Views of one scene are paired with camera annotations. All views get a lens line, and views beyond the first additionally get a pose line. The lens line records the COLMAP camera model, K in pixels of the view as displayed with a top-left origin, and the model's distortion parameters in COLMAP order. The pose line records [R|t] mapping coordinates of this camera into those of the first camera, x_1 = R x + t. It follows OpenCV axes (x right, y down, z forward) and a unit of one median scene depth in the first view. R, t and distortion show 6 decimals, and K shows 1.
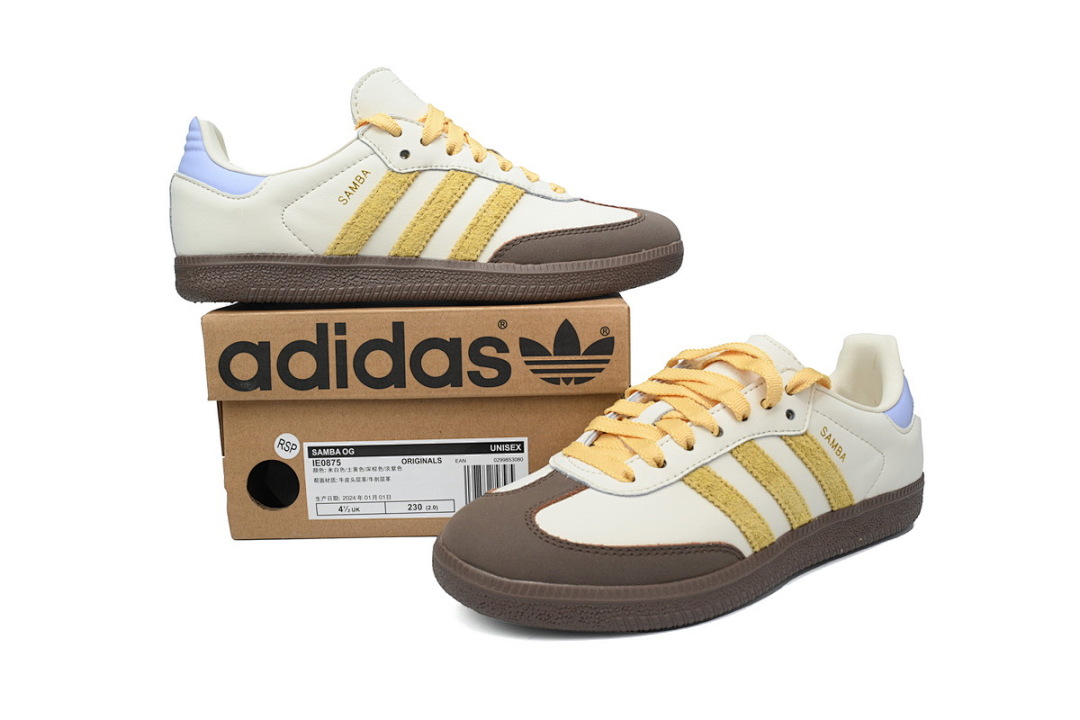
lens RADIAL K [[886.9, 0, 540.0], [0, 886.9, 360.0], [0, 0, 1]] dist [0.026361, -0.000405]
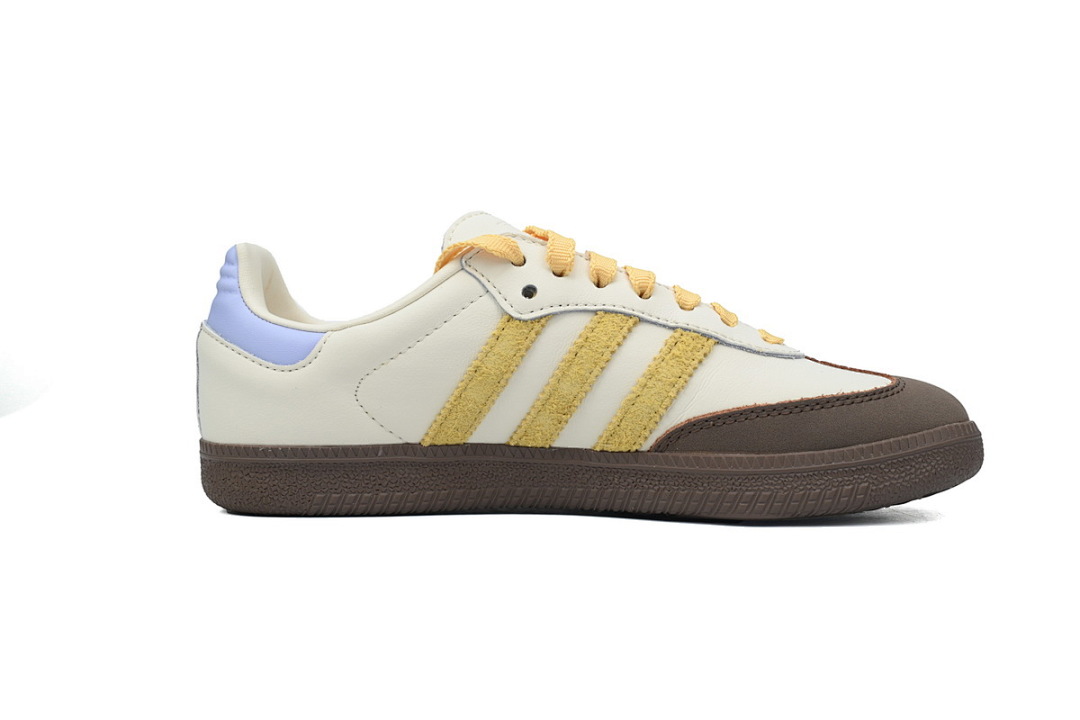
lens RADIAL K [[1054.7, 0, 540.0], [0, 1054.7, 360.0], [0, 0, 1]] dist [0.005994, 0.001420]
pose [[0.992862, -0.002593, -0.119241, -0.051531], [-0.021903, 0.978797, -0.203658, -0.020896], [0.117241, 0.204816, 0.971754, 0.250670]]
